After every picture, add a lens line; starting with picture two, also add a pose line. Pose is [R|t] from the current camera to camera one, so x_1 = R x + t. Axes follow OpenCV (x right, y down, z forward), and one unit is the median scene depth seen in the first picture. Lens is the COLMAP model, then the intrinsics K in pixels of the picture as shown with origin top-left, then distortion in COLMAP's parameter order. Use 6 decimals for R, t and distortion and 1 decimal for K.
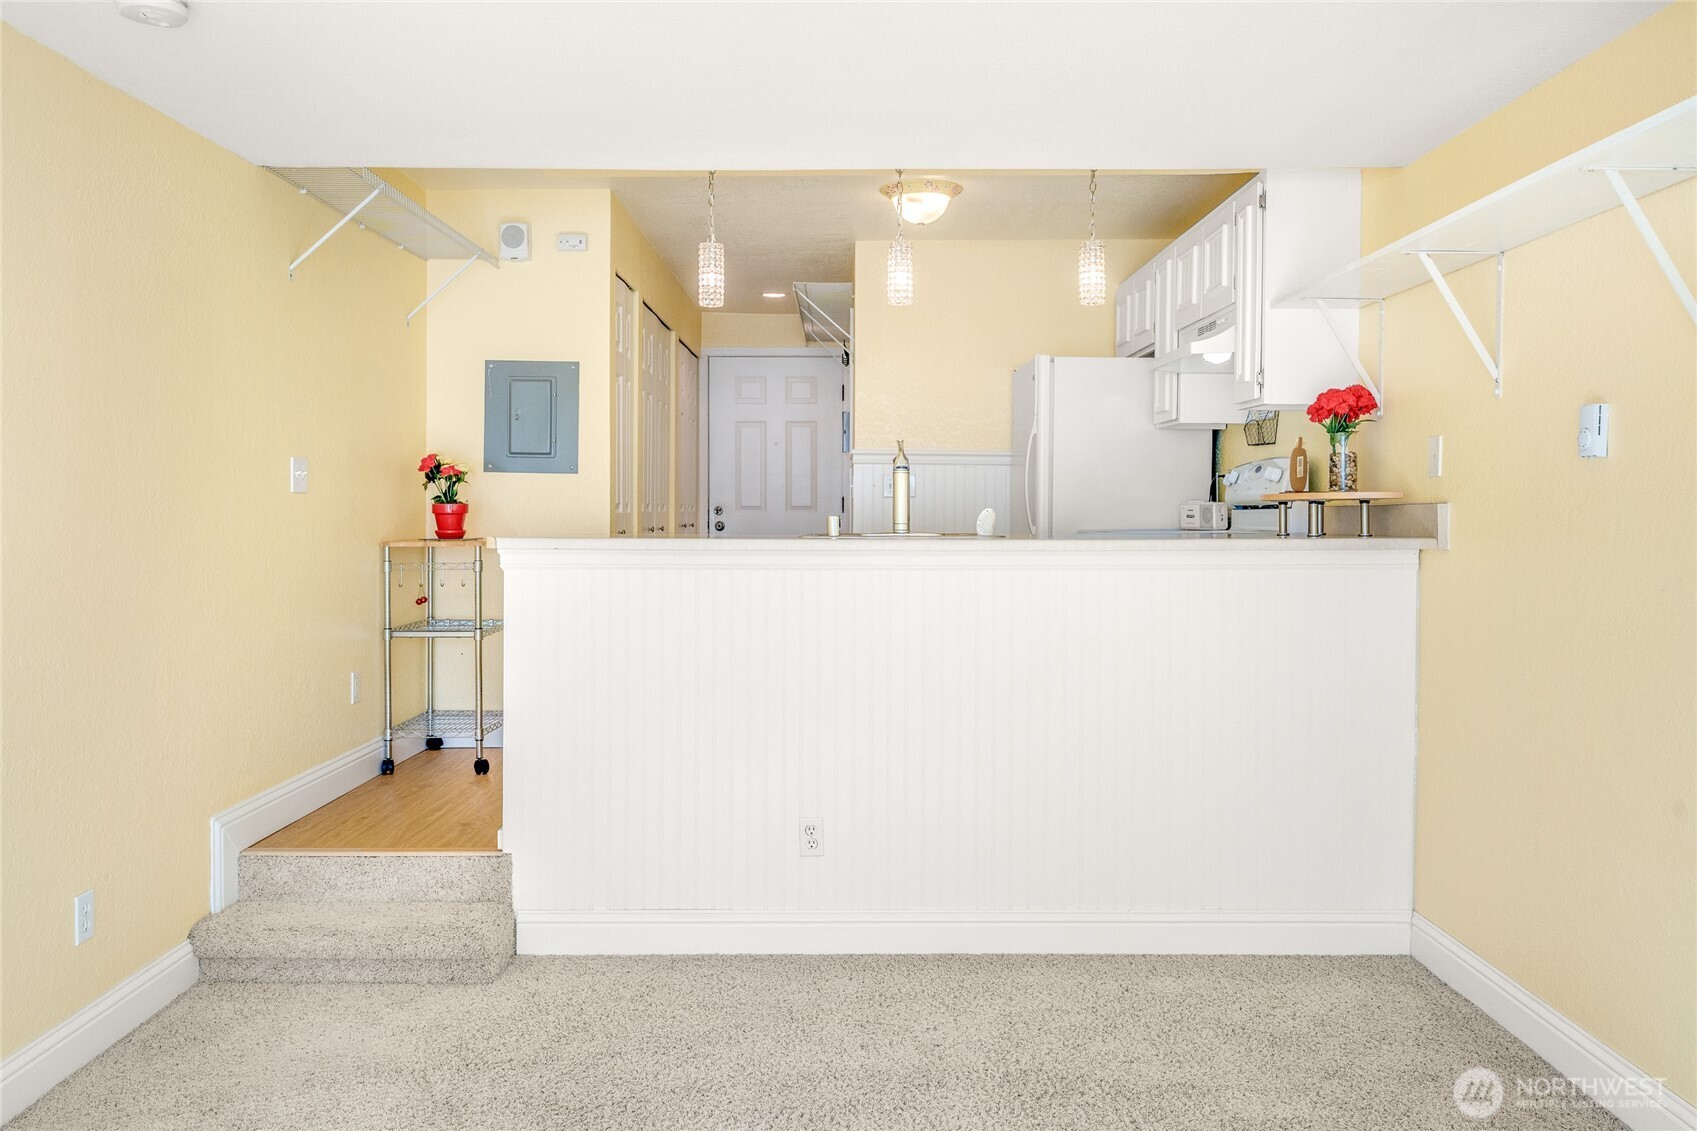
lens RADIAL K [[1316.9, 0, 854.4], [0, 1316.9, 531.3], [0, 0, 1]] dist [0.000265, 0.009252]
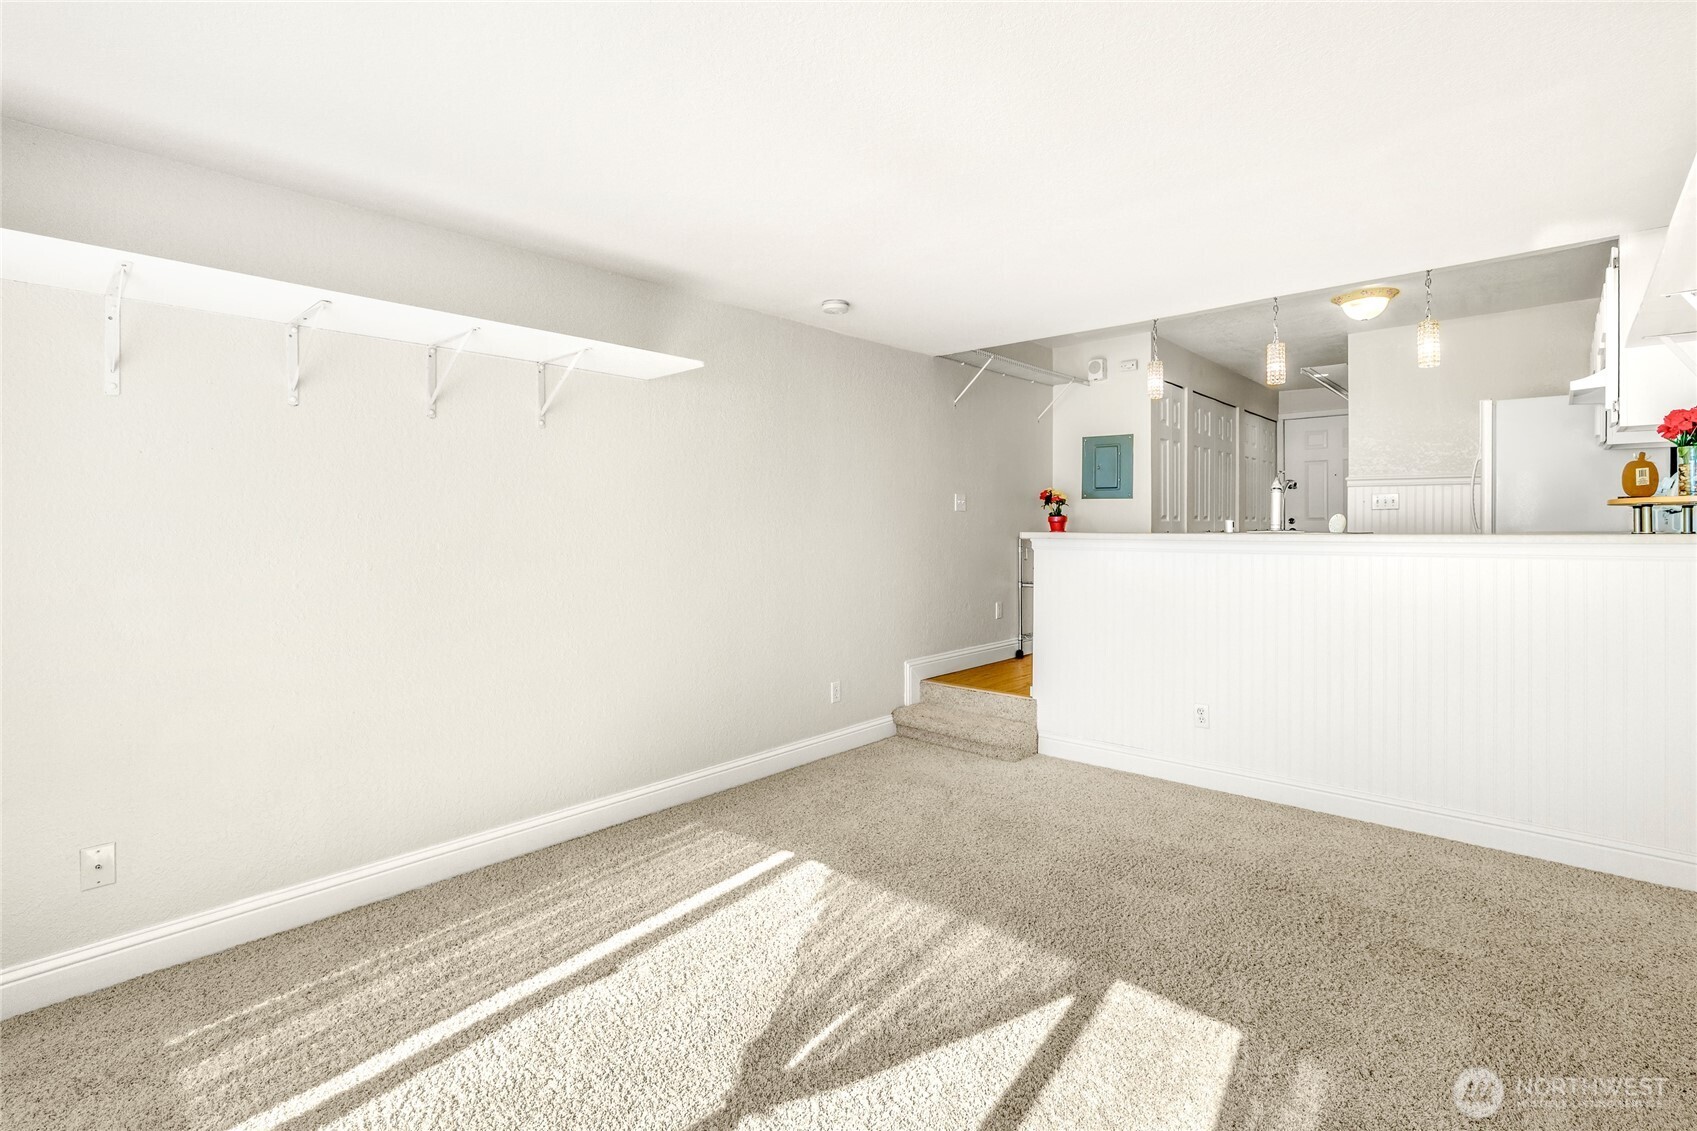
lens RADIAL K [[793.2, 0, 857.3], [0, 793.2, 525.8], [0, 0, 1]] dist [-0.000161, 0.001587]
pose [[0.745788, -0.002426, -0.666179, 0.227483], [-0.007426, 0.999901, -0.011955, 0.007854], [0.666142, 0.013863, 0.745696, -0.019145]]
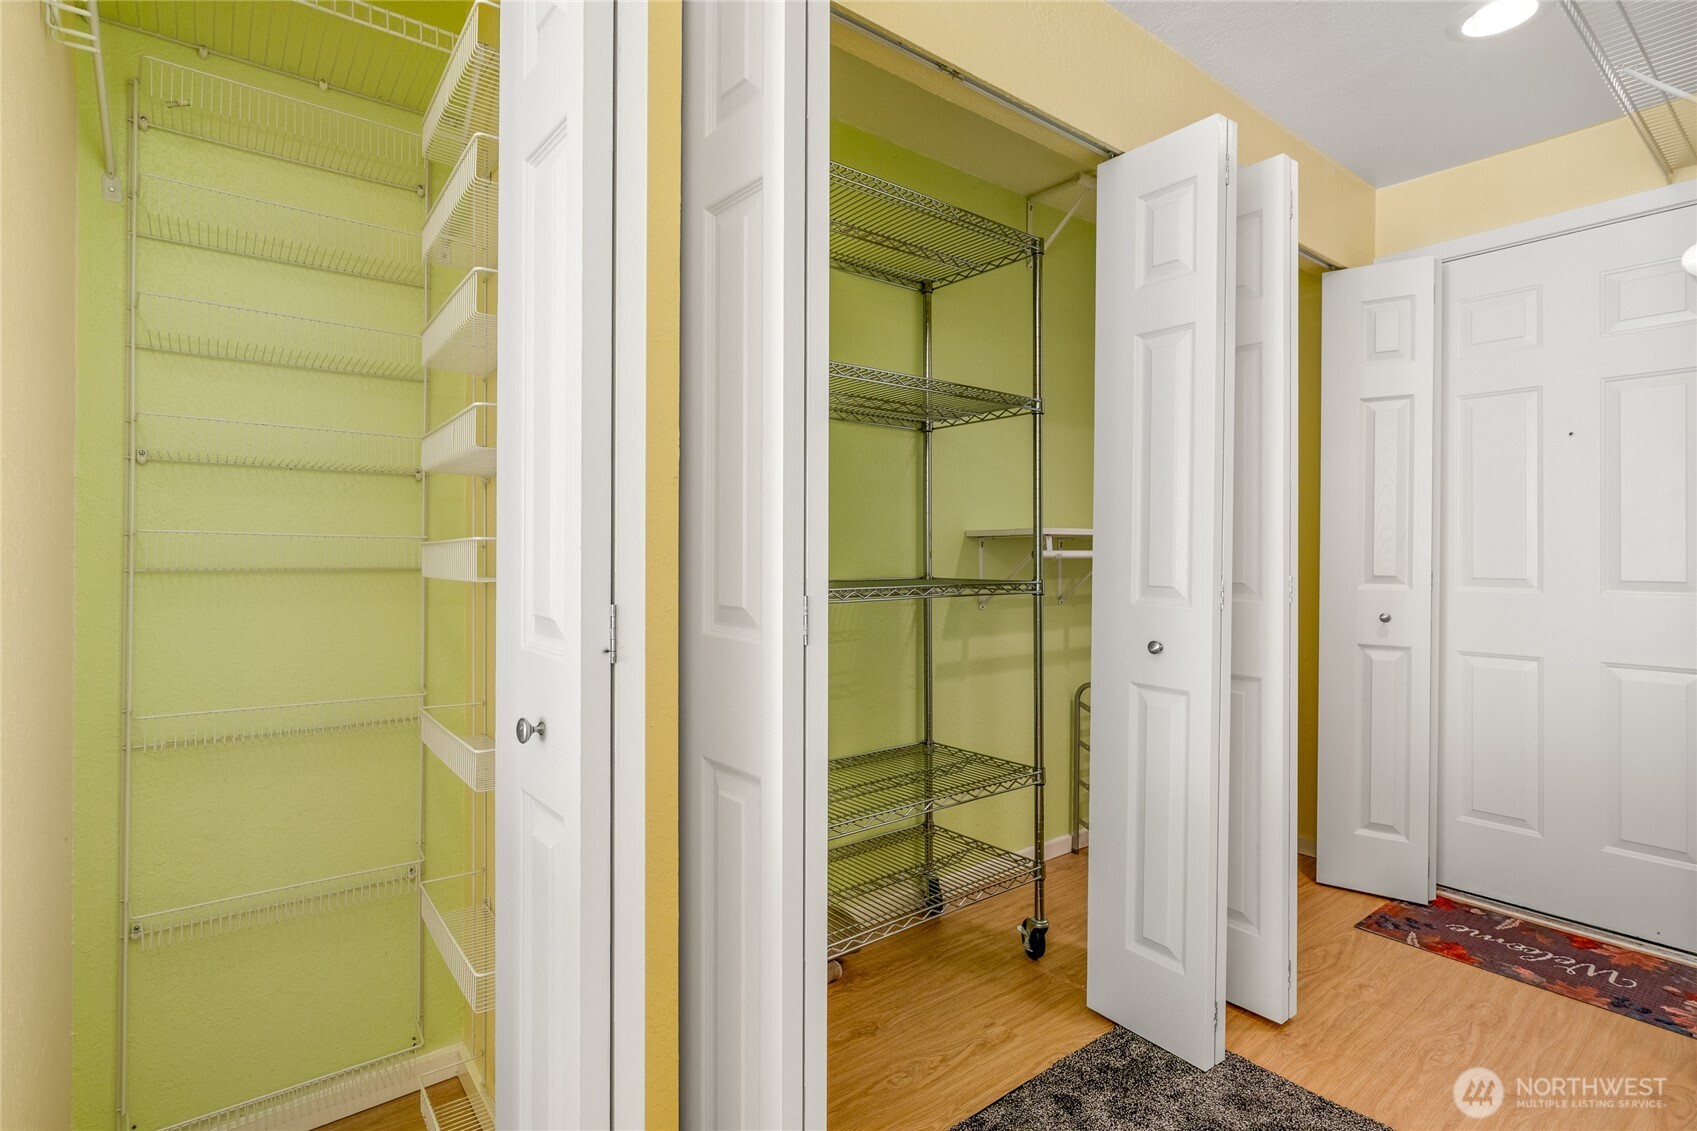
lens RADIAL K [[815.5, 0, 854.1], [0, 815.5, 553.8], [0, 0, 1]] dist [0.002266, 0.002284]
pose [[0.608927, 0.002975, -0.793221, 0.017022], [-0.013120, 0.999894, -0.006322, -0.039273], [0.793118, 0.014257, 0.608901, 1.123192]]
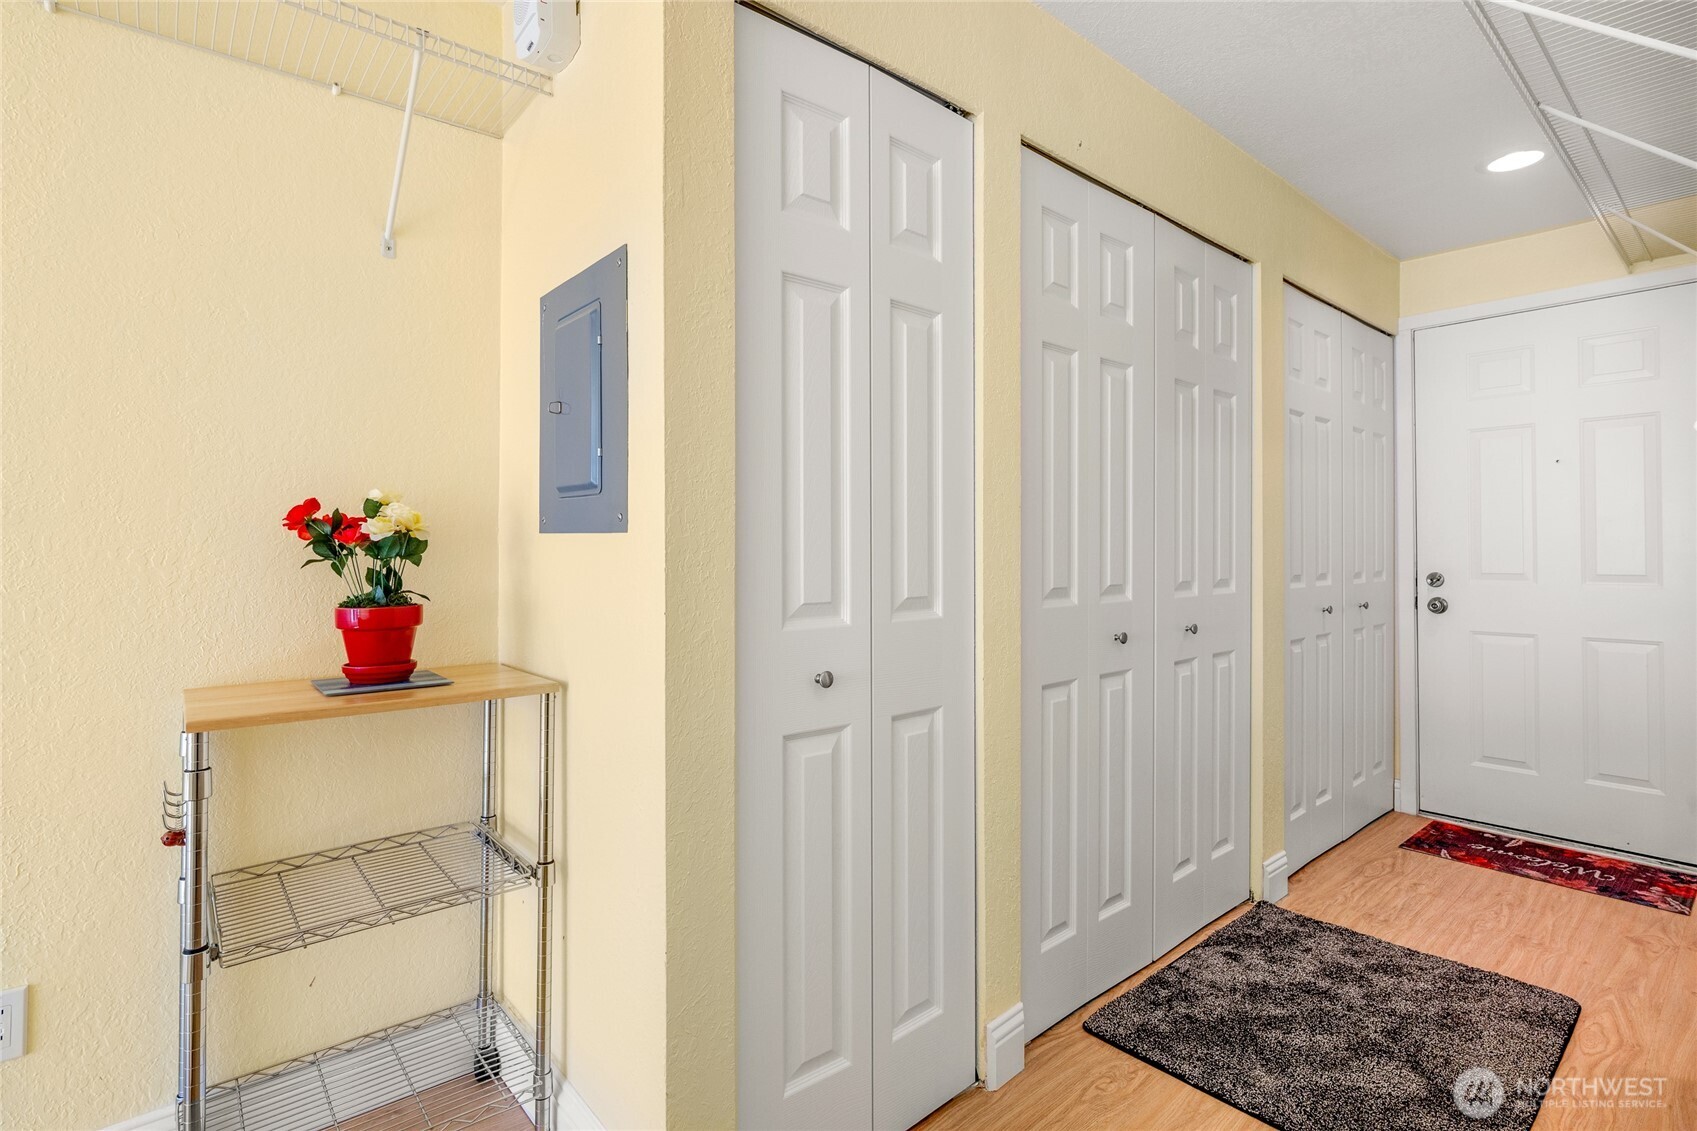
lens RADIAL K [[815.5, 0, 850.7], [0, 815.5, 555.4], [0, 0, 1]] dist [0.002266, 0.002284]
pose [[0.646808, -0.005127, -0.762636, 0.018274], [-0.005924, 0.999913, -0.011747, -0.036495], [0.762630, 0.012116, 0.646721, 0.946917]]
